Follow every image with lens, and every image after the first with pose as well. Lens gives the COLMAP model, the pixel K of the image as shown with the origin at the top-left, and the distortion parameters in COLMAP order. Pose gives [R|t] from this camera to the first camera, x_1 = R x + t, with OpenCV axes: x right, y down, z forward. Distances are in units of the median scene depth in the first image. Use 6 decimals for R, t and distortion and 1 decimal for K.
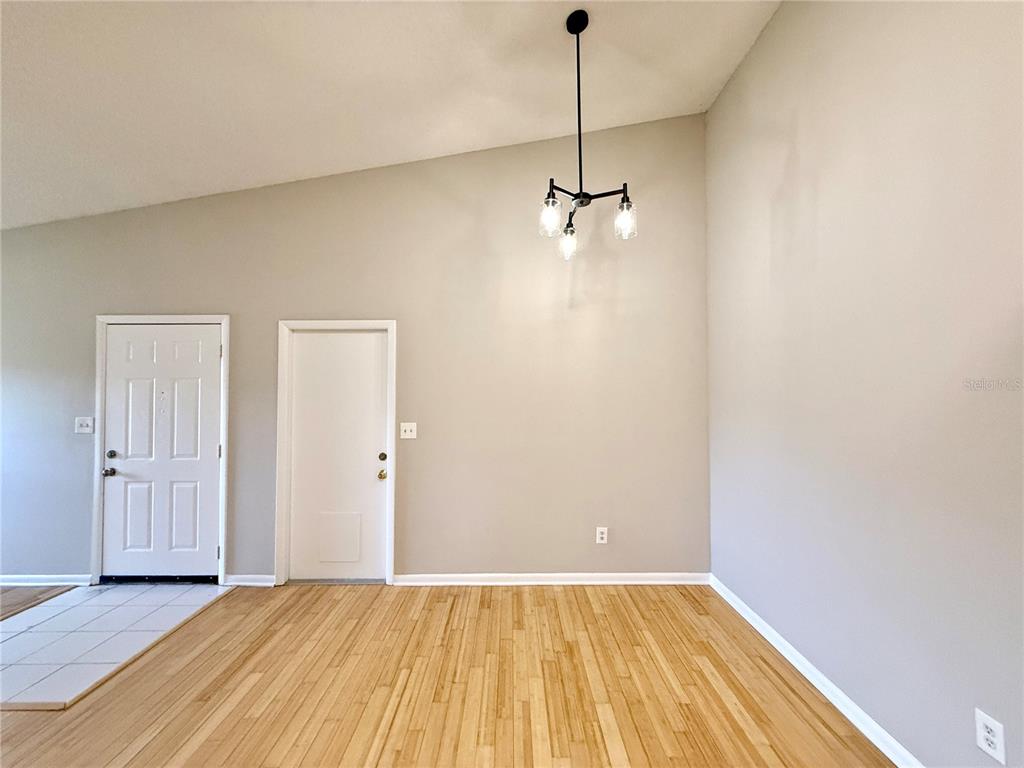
lens RADIAL K [[407.9, 0, 510.7], [0, 407.9, 384.2], [0, 0, 1]] dist [0.002033, -0.000166]
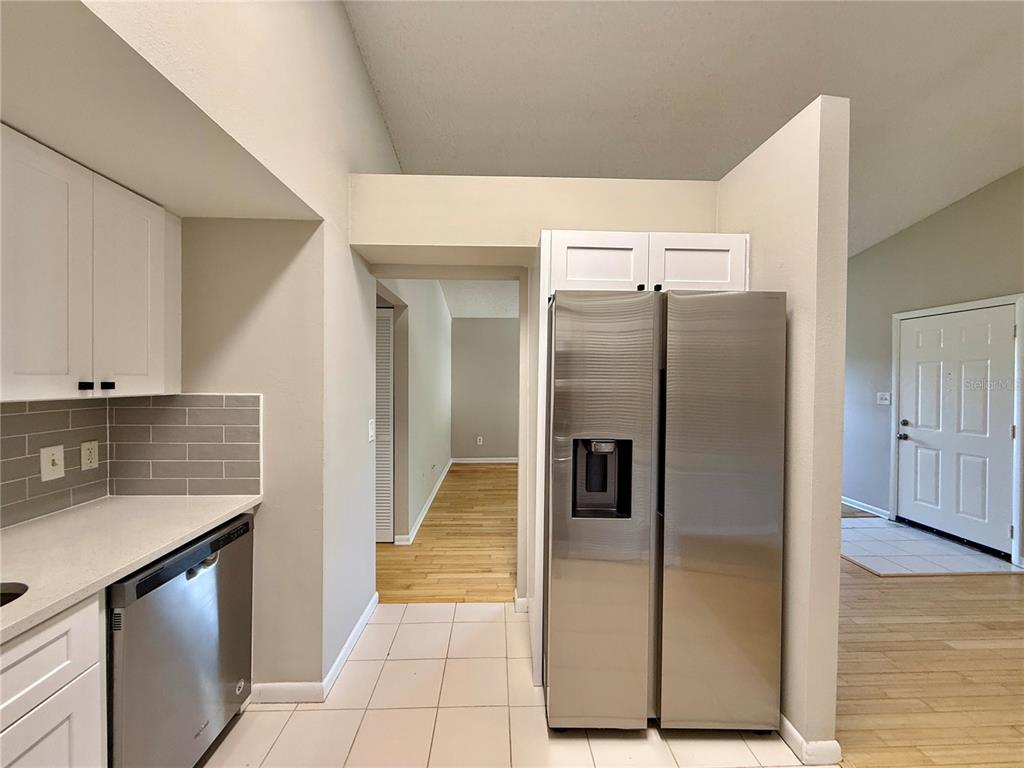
lens RADIAL K [[407.9, 0, 510.7], [0, 407.9, 384.2], [0, 0, 1]] dist [0.002033, -0.000166]
pose [[0.043398, 0.016177, -0.998927, 0.232223], [0.018757, 0.999679, 0.017004, 0.007999], [0.998882, -0.019475, 0.043081, -0.270451]]
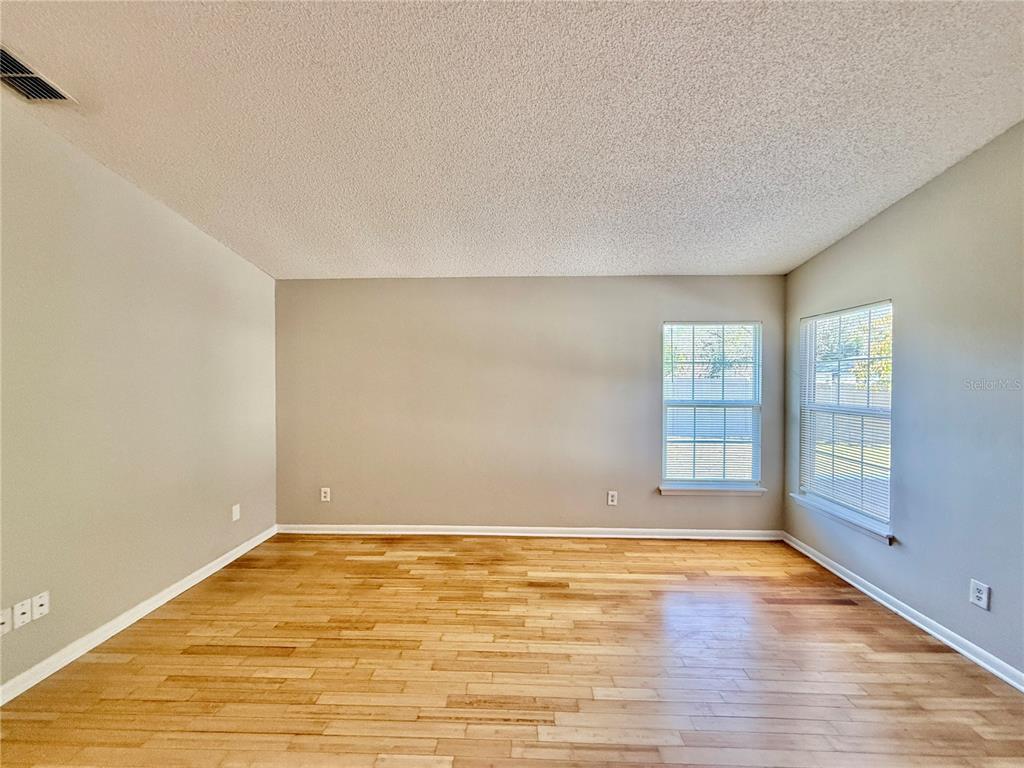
lens RADIAL K [[407.9, 0, 510.7], [0, 407.9, 384.2], [0, 0, 1]] dist [0.002033, -0.000166]
pose [[-0.028629, 0.015246, -0.999474, -0.716763], [0.022263, 0.999645, 0.014611, 0.003028], [0.999342, -0.021833, -0.028958, 0.253403]]
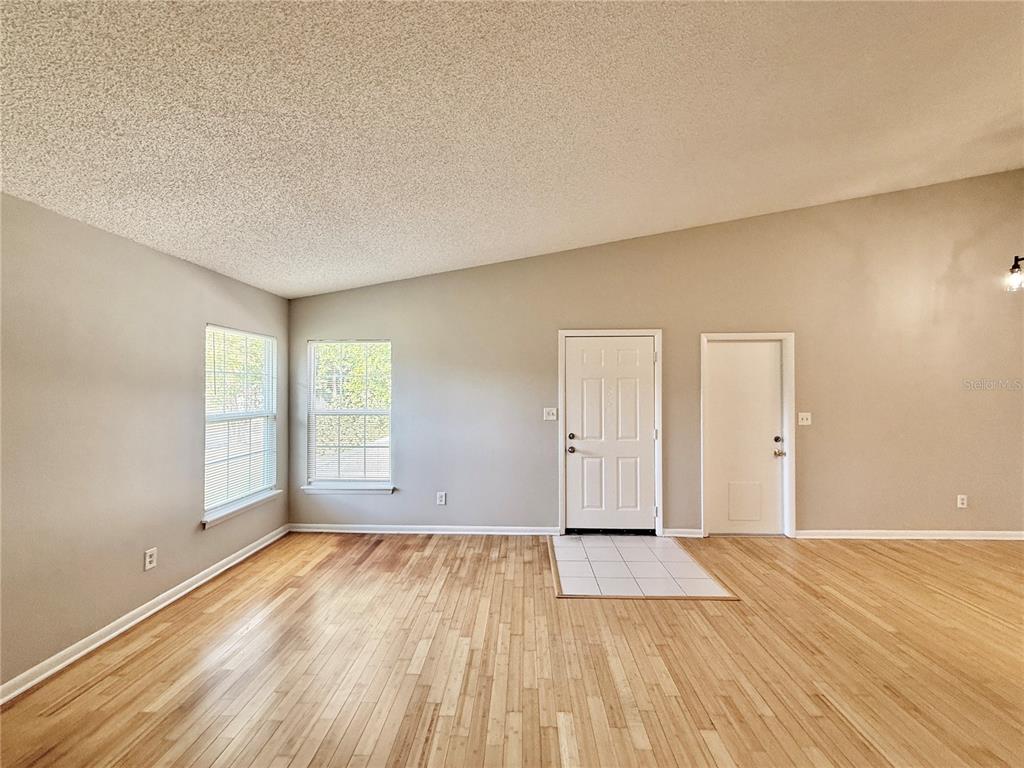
lens RADIAL K [[407.9, 0, 510.7], [0, 407.9, 384.2], [0, 0, 1]] dist [0.002033, -0.000166]
pose [[0.999471, -0.000386, -0.032517, -1.137693], [0.000805, 0.999917, 0.012870, -0.012744], [0.032509, -0.012890, 0.999388, -0.314113]]
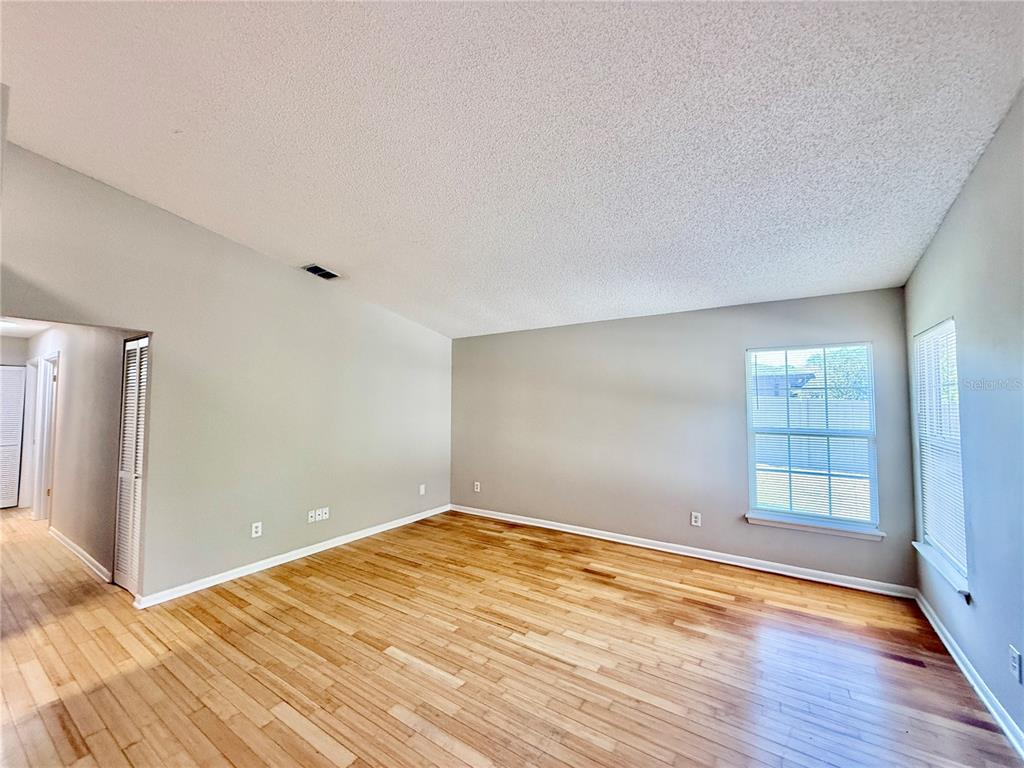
lens RADIAL K [[407.9, 0, 510.7], [0, 407.9, 384.2], [0, 0, 1]] dist [0.002033, -0.000166]
pose [[-0.548805, -0.041170, -0.834936, -0.533918], [0.017862, 0.997981, -0.060950, 0.012453], [0.835760, -0.048363, -0.546961, 0.742035]]
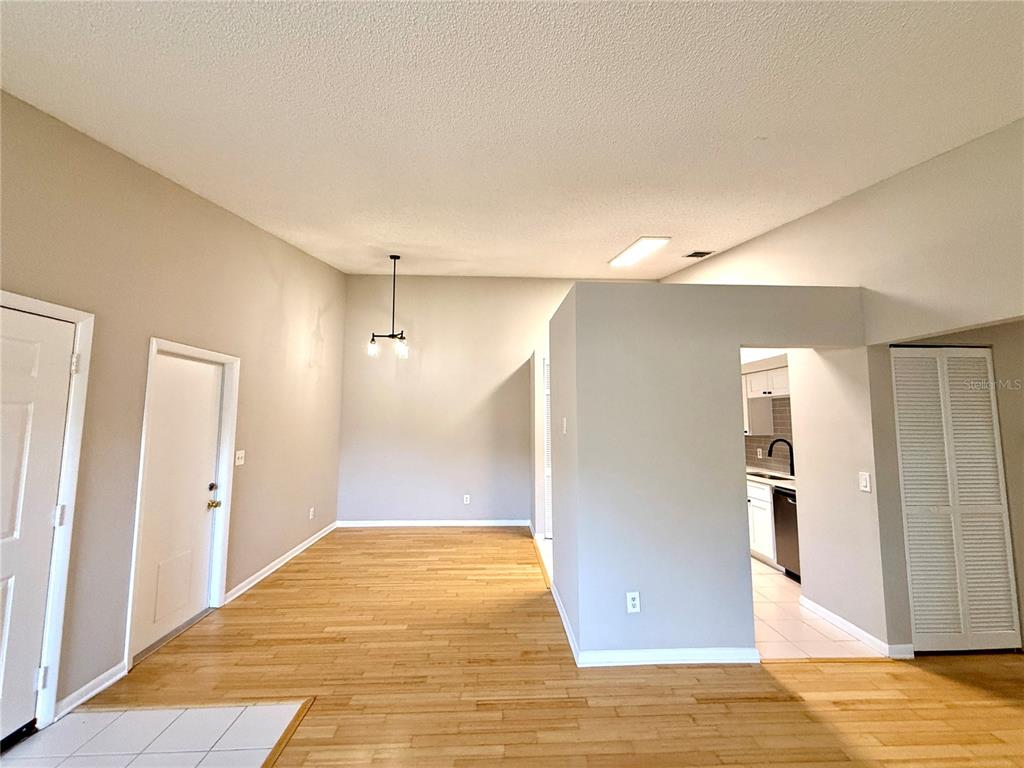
lens RADIAL K [[406.5, 0, 510.7], [0, 406.5, 384.3], [0, 0, 1]] dist [0.000050, -0.000252]
pose [[-0.049530, 0.089618, 0.994744, -1.423669], [-0.026019, 0.995513, -0.090982, -0.005074], [-0.998434, -0.030389, -0.046976, 0.315384]]
